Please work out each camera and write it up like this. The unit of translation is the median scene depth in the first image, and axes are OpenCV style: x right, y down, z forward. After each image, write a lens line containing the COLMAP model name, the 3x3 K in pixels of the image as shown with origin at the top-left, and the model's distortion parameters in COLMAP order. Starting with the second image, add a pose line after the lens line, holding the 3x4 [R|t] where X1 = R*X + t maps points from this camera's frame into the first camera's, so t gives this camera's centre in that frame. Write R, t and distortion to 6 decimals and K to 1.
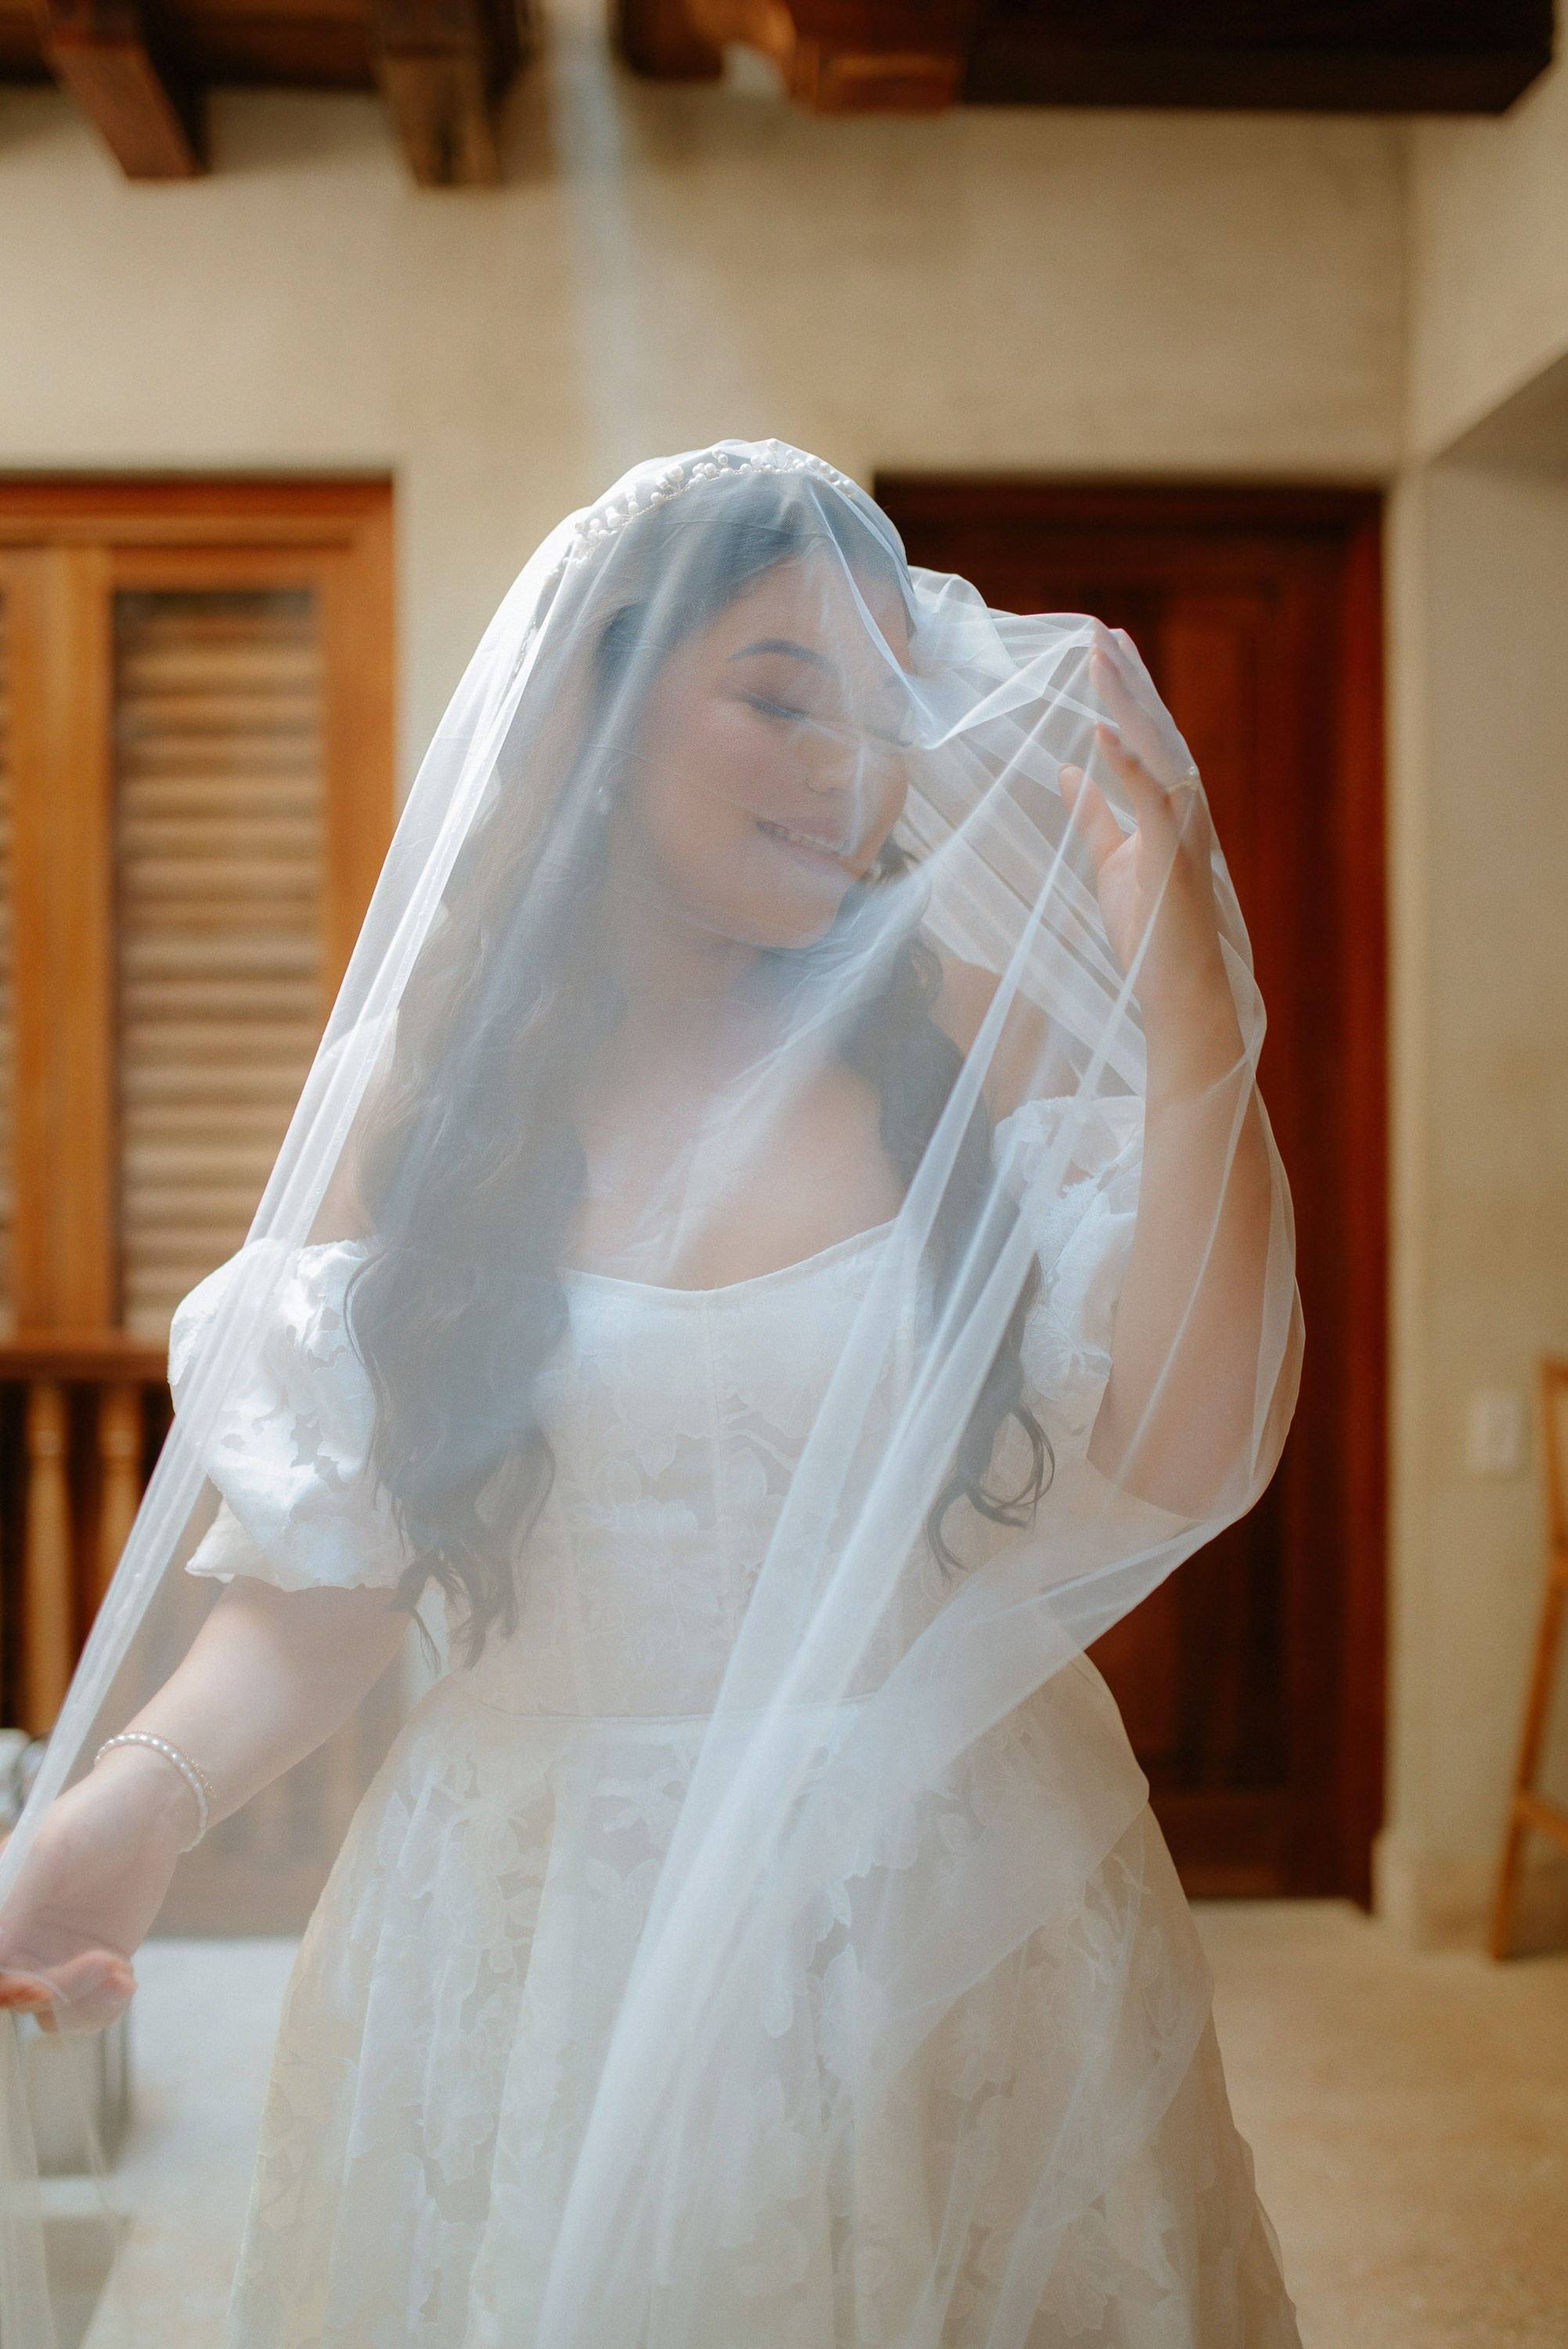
lens RADIAL K [[2231.1, 0, 784.0], [0, 2231.1, 1174.5], [0, 0, 1]] dist [-0.051735, 0.016419]
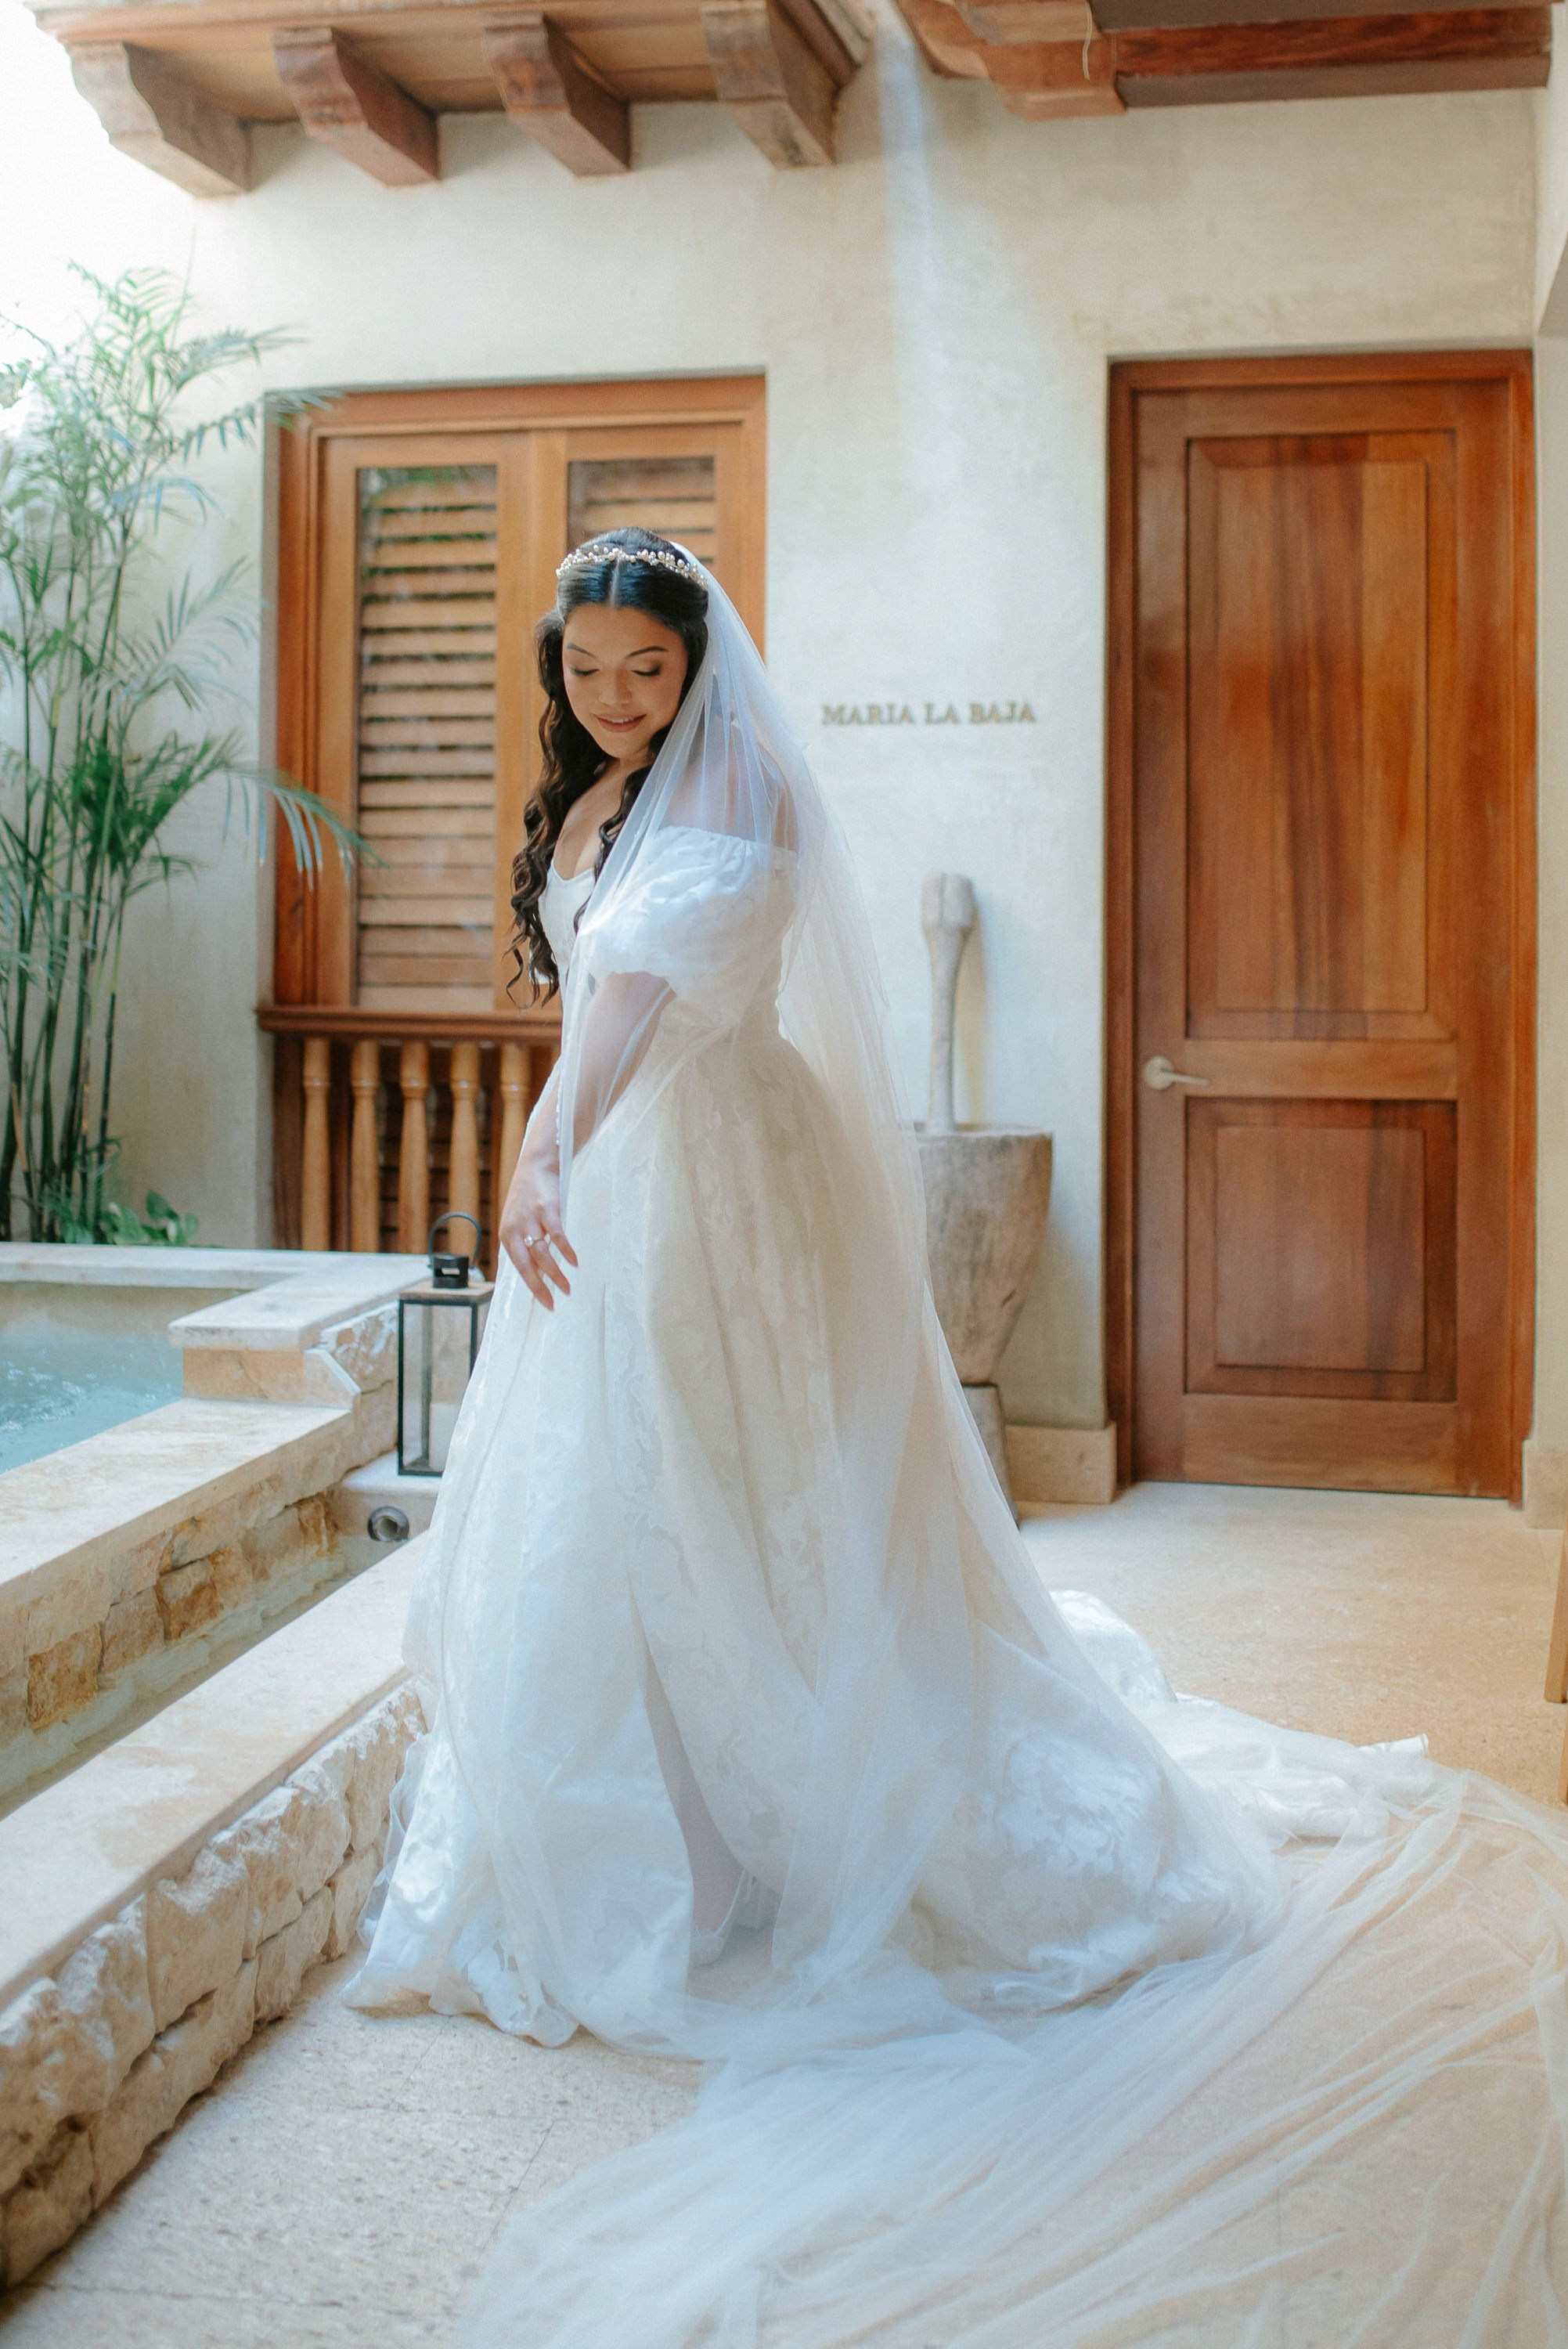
lens RADIAL K [[2728.2, 0, 904.7], [0, 2728.2, 846.1], [0, 0, 1]] dist [-0.069034, 0.089958]
pose [[0.968058, 0.002043, -0.250716, 0.324376], [-0.015225, 0.998600, -0.050649, 0.053846], [0.250262, 0.052848, 0.966735, -0.570428]]
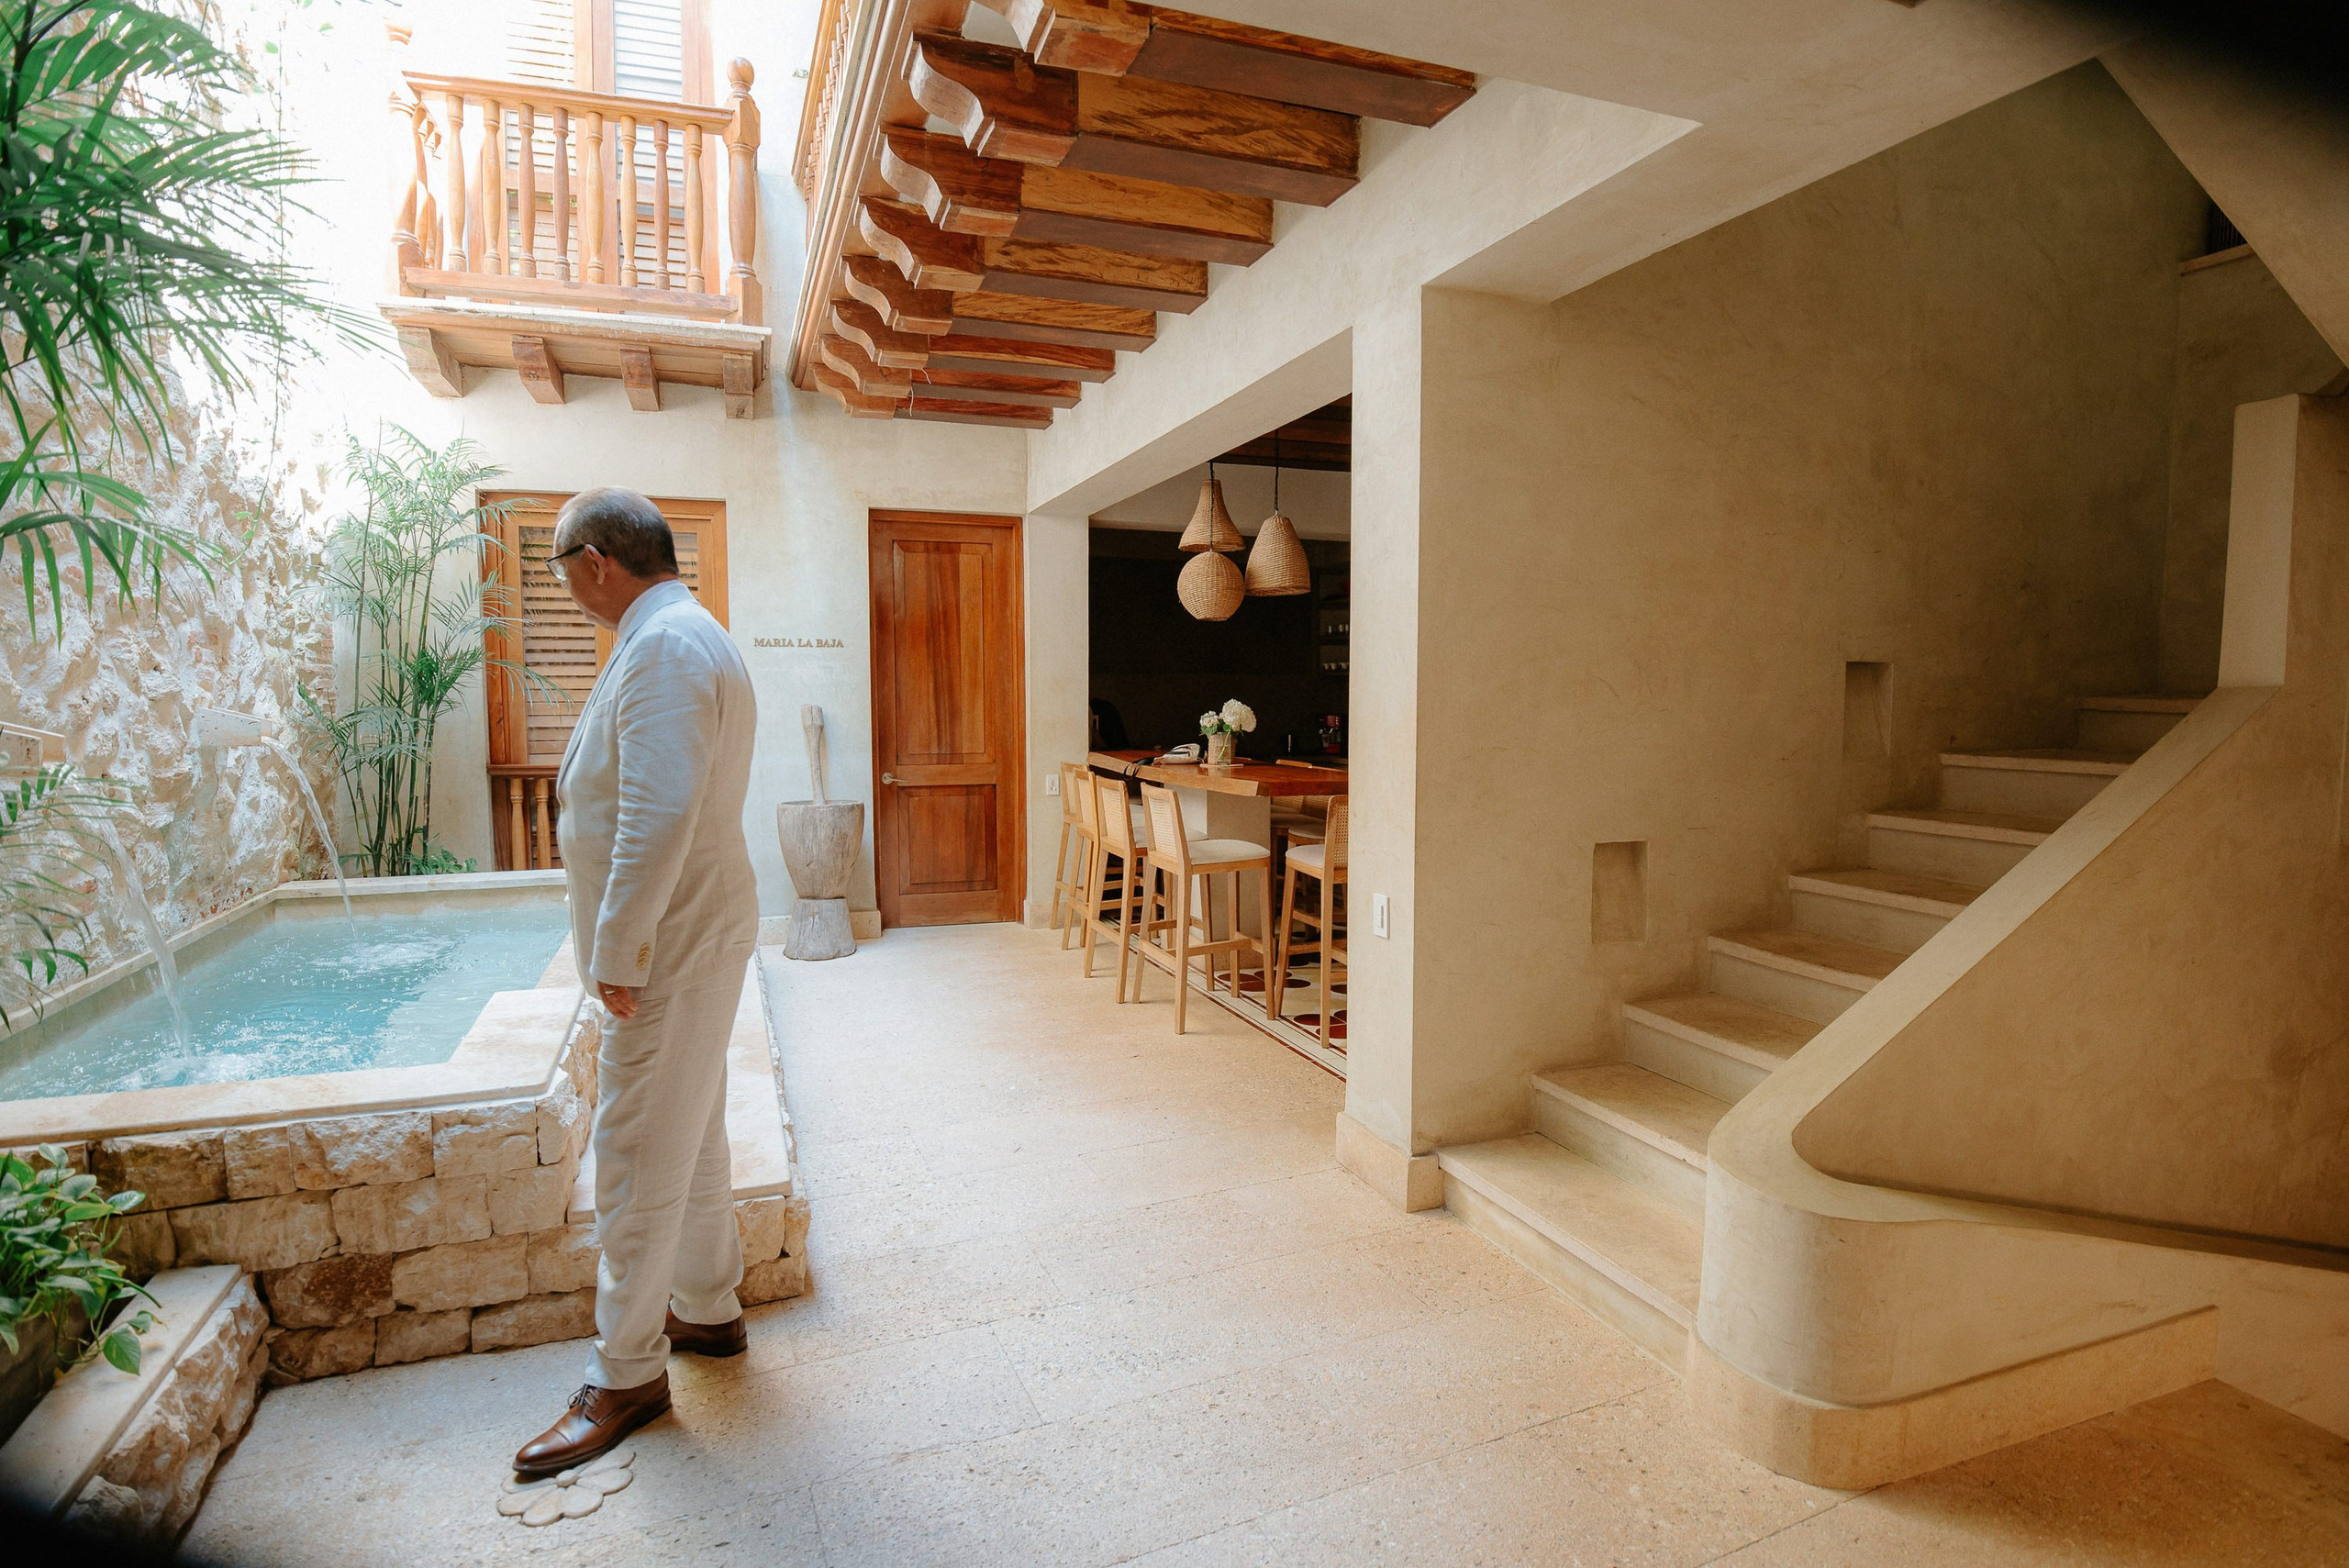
lens RADIAL K [[1148.5, 0, 1174.5], [0, 1148.5, 784.0], [0, 0, 1]] dist [-0.027045, -0.001394]
pose [[0.958492, -0.018146, 0.284542, -0.021138], [0.005448, 0.998956, 0.045354, 0.032064], [-0.285068, -0.041921, 0.957590, -0.852485]]
